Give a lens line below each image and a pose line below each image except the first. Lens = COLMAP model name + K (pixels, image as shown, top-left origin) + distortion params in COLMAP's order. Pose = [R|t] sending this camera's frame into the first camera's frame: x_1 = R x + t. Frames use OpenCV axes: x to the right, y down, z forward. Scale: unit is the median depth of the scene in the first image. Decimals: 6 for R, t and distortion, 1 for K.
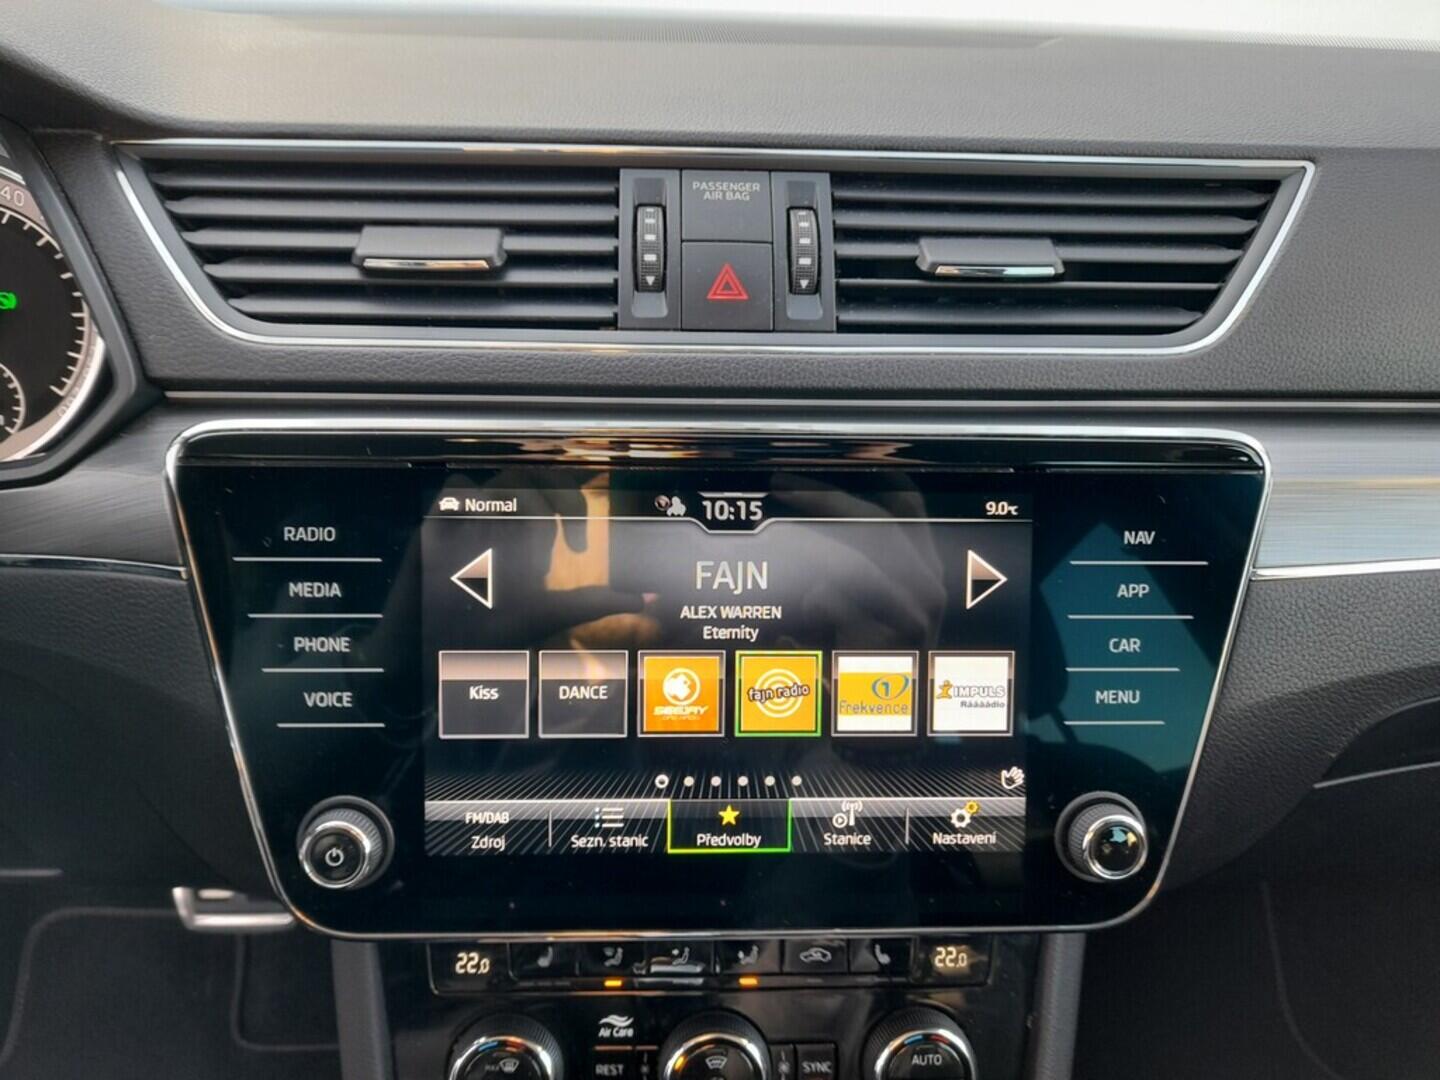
lens RADIAL K [[1050.6, 0, 754.1], [0, 1050.6, 536.6], [0, 0, 1]] dist [0.002390, -0.002574]
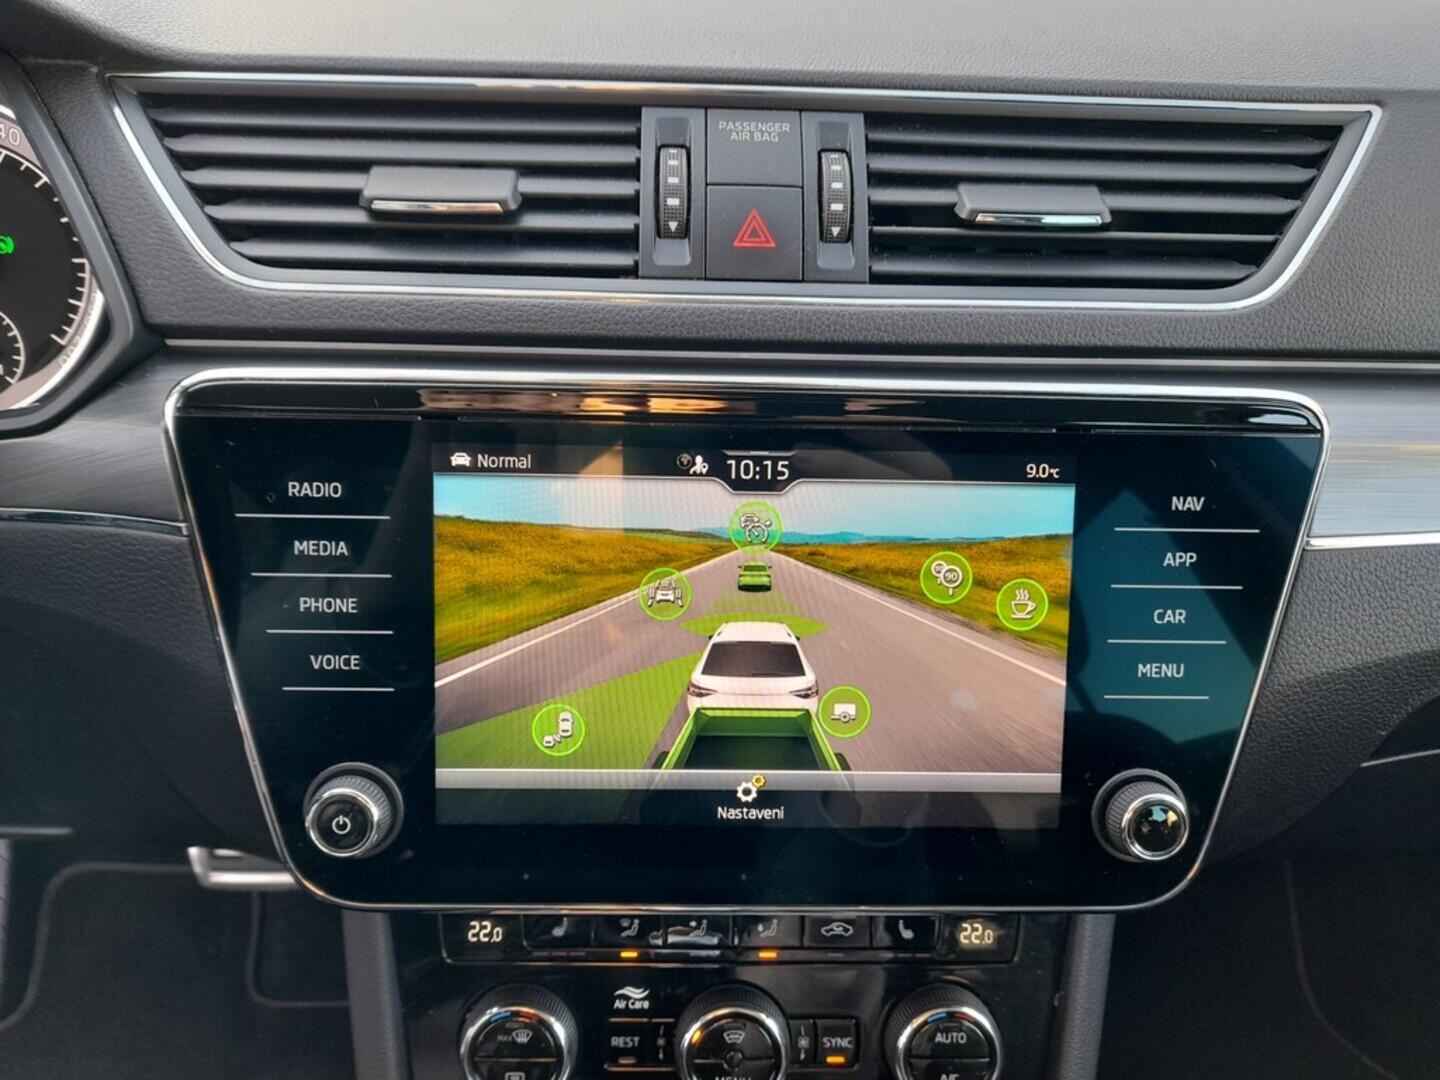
lens RADIAL K [[1038.4, 0, 761.6], [0, 1038.4, 543.0], [0, 0, 1]] dist [0.000205, -0.002776]
pose [[0.999913, 0.011957, -0.005548, -0.010663], [-0.011726, 0.999131, 0.039998, 0.003292], [0.006021, -0.039930, 0.999184, 0.054877]]
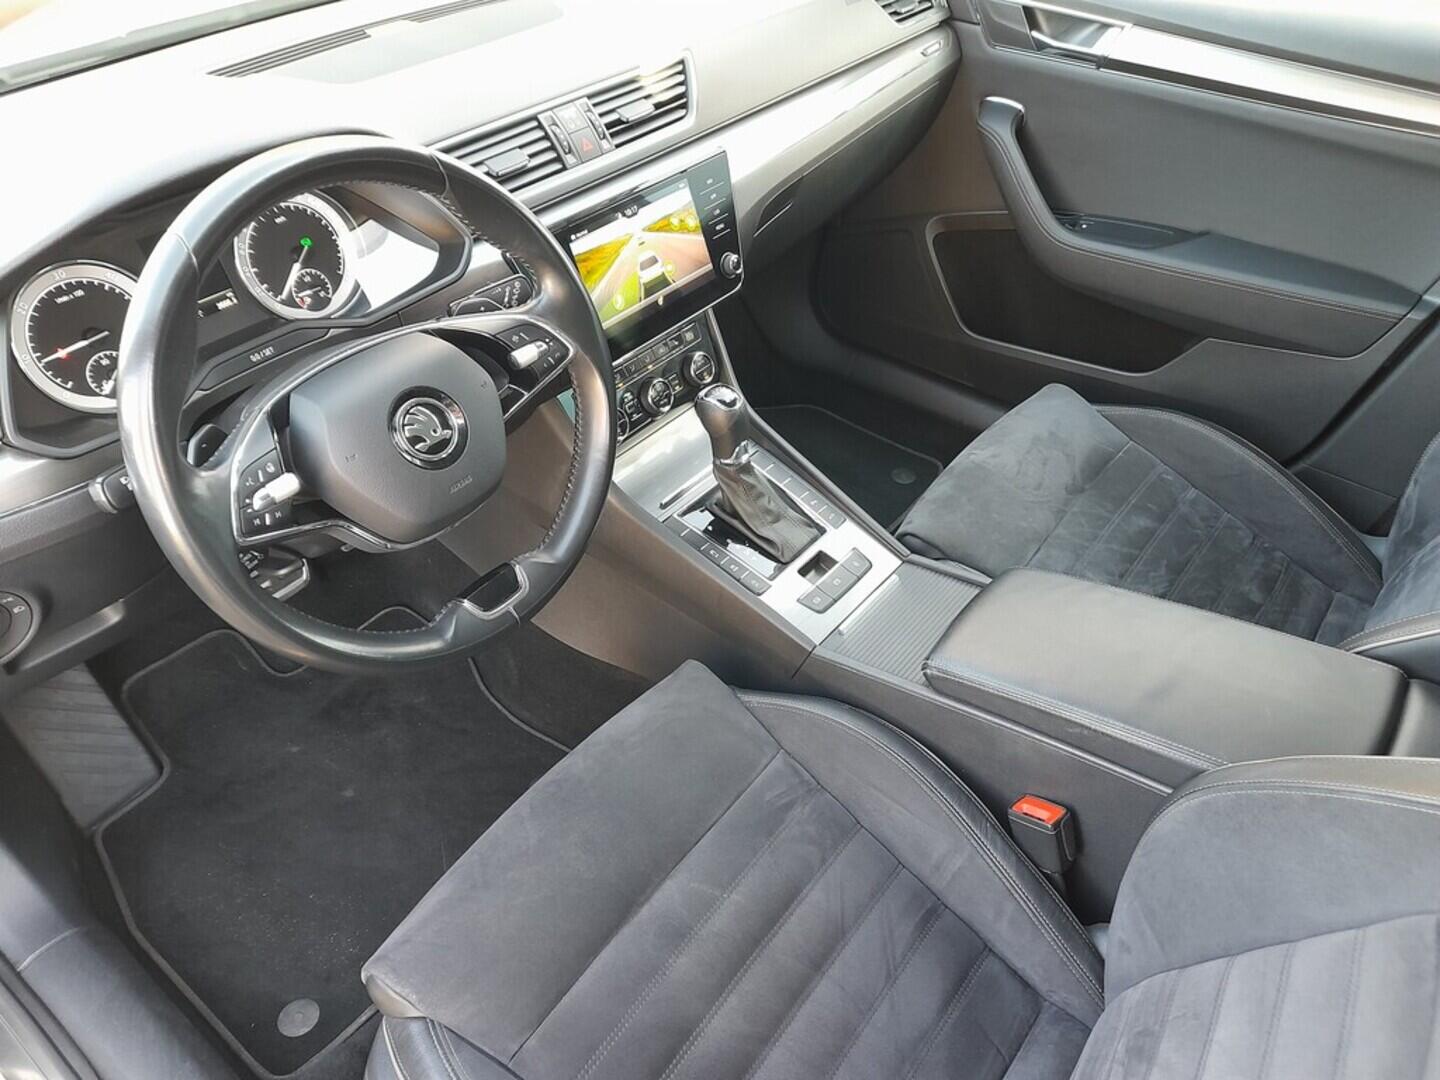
lens RADIAL K [[1054.8, 0, 714.6], [0, 1054.8, 572.6], [0, 0, 1]] dist [0.002369, -0.001094]
pose [[0.655217, -0.525095, 0.543107, -2.175698], [0.338123, 0.846739, 0.410738, -0.324692], [-0.675547, -0.085486, 0.732345, -1.691802]]
